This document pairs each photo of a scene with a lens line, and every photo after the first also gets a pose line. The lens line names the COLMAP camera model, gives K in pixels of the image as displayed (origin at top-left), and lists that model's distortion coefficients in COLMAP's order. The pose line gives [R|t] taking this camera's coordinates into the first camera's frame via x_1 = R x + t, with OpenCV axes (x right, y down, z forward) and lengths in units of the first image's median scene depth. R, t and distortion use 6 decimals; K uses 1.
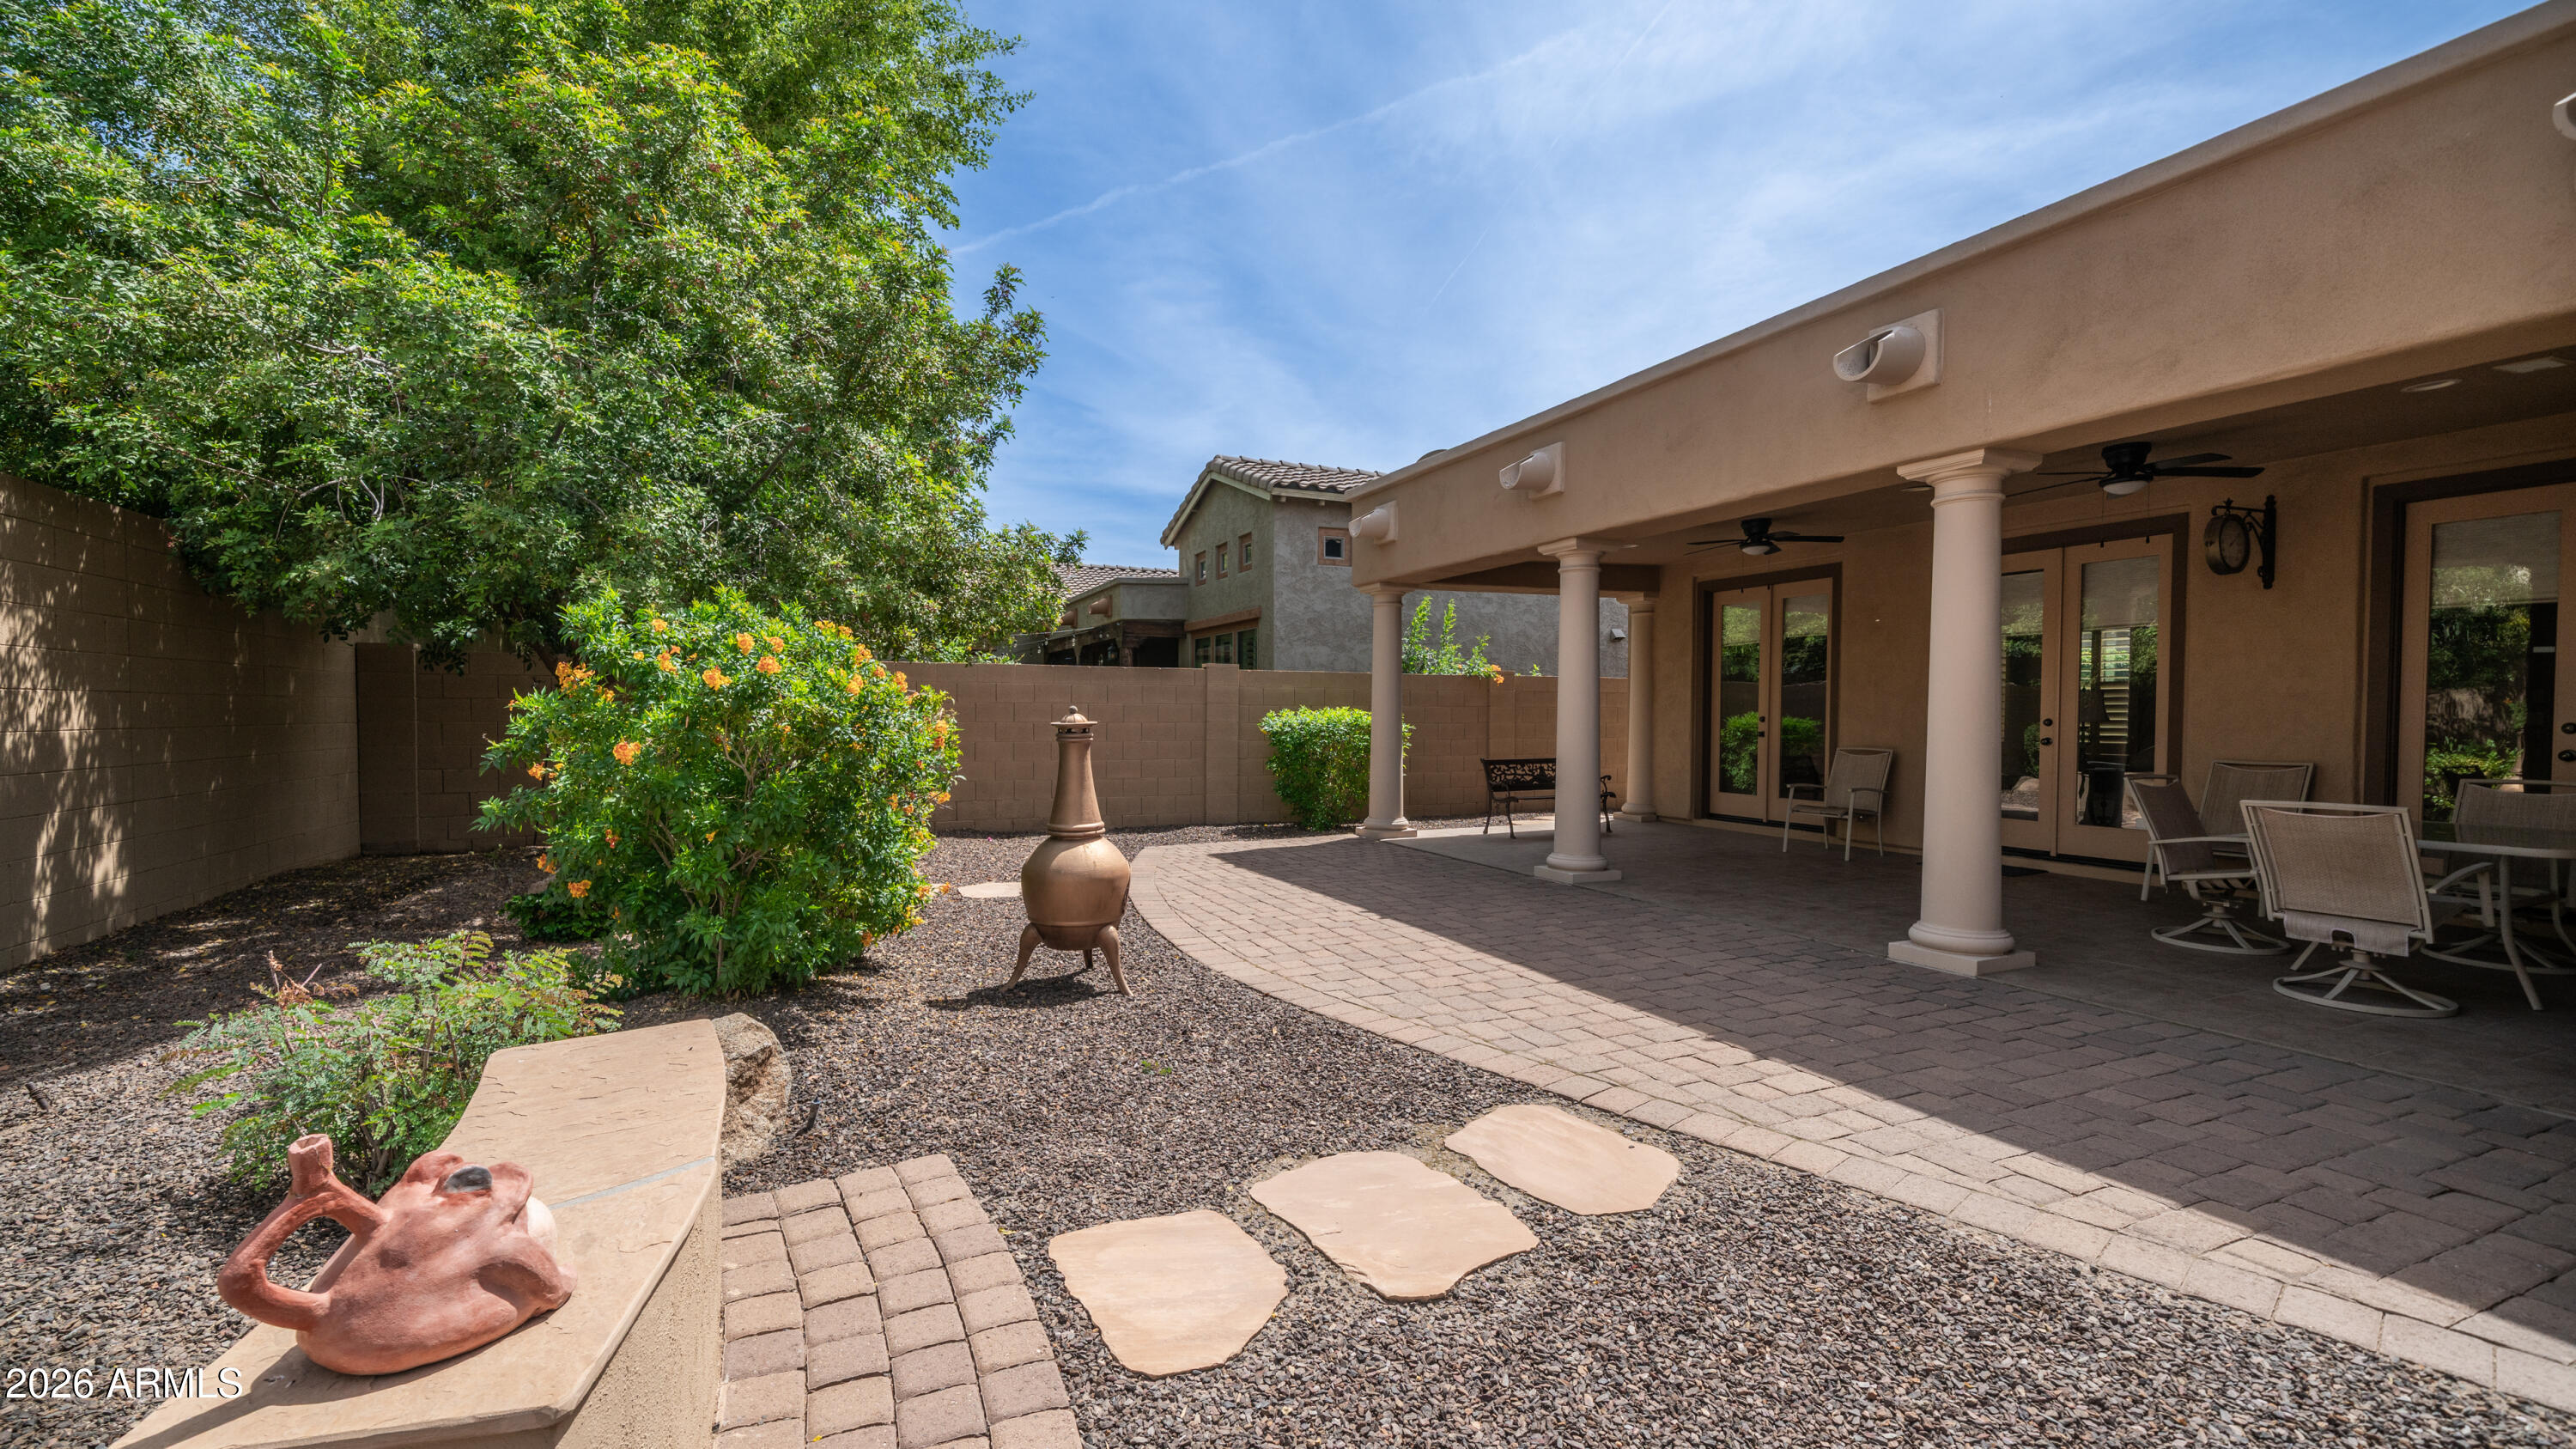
lens RADIAL K [[1045.6, 0, 1286.0], [0, 1045.6, 724.4], [0, 0, 1]] dist [0.001677, 0.000034]
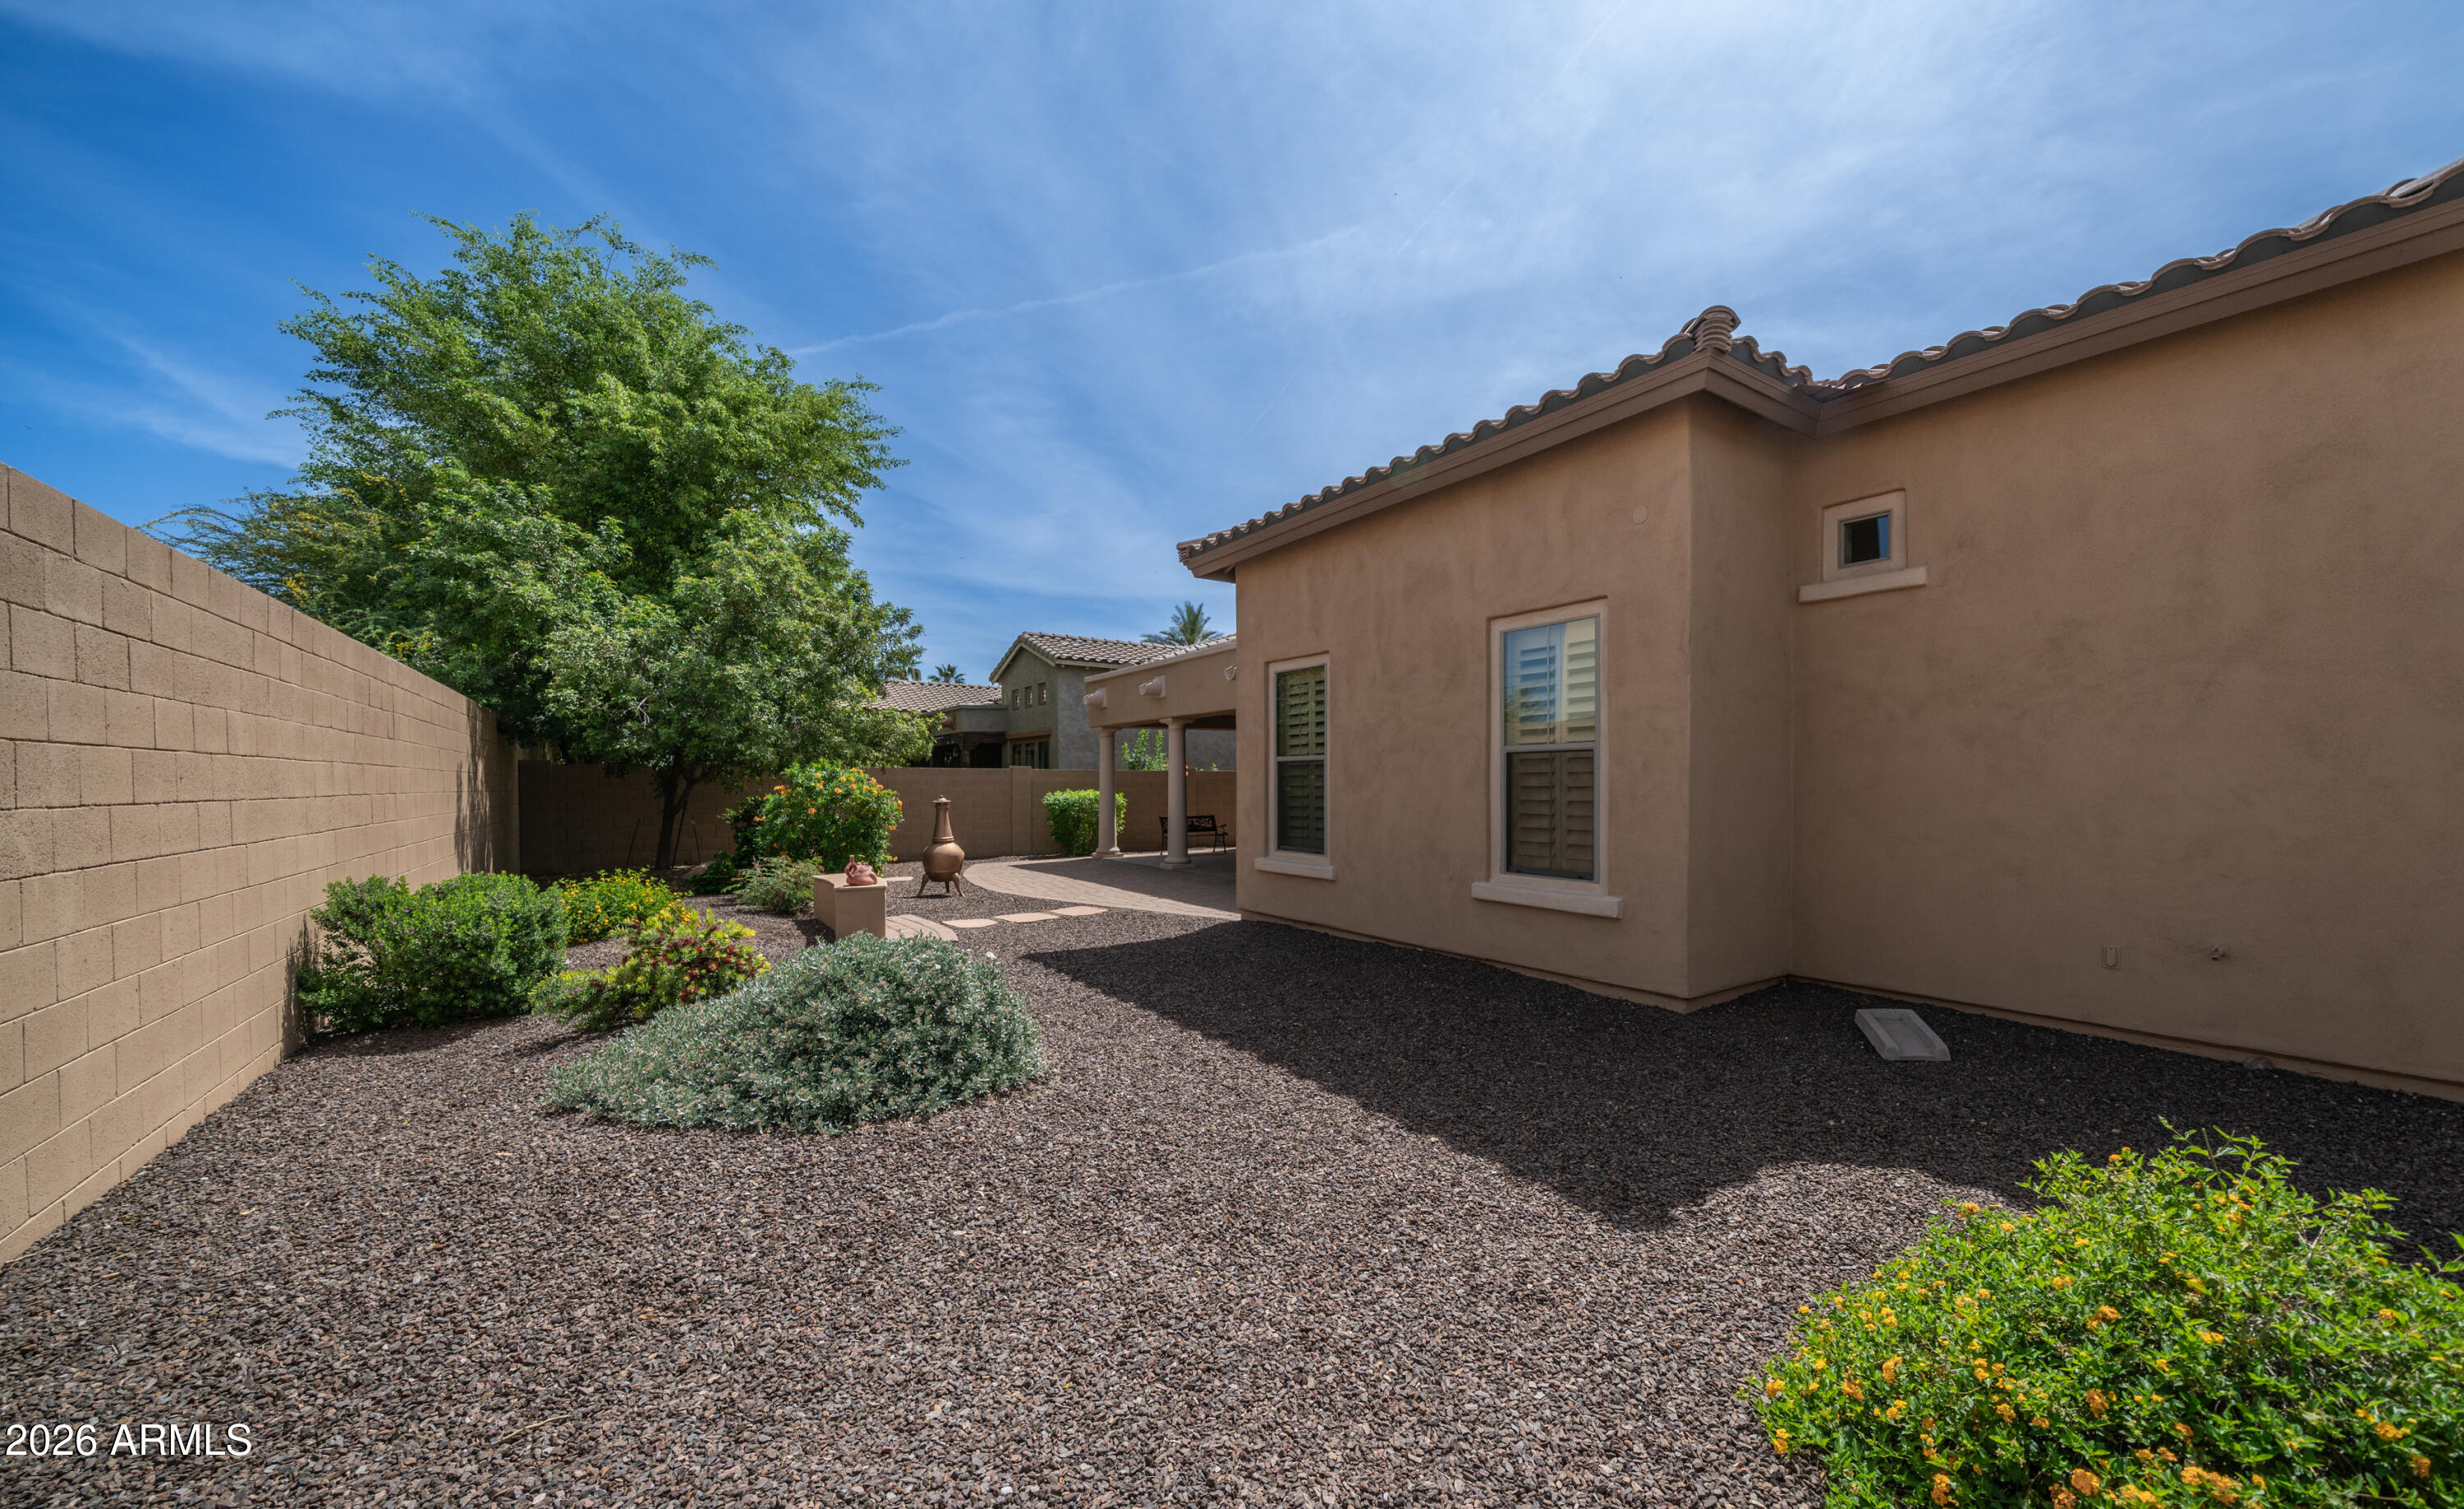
lens RADIAL K [[913.0, 0, 1328.6], [0, 913.0, 798.1], [0, 0, 1]] dist [-0.017087, -0.000037]
pose [[0.975424, -0.008311, 0.220181, 0.078751], [0.007933, 0.999965, 0.002599, -0.002276], [-0.220195, -0.000788, 0.975456, -0.461225]]
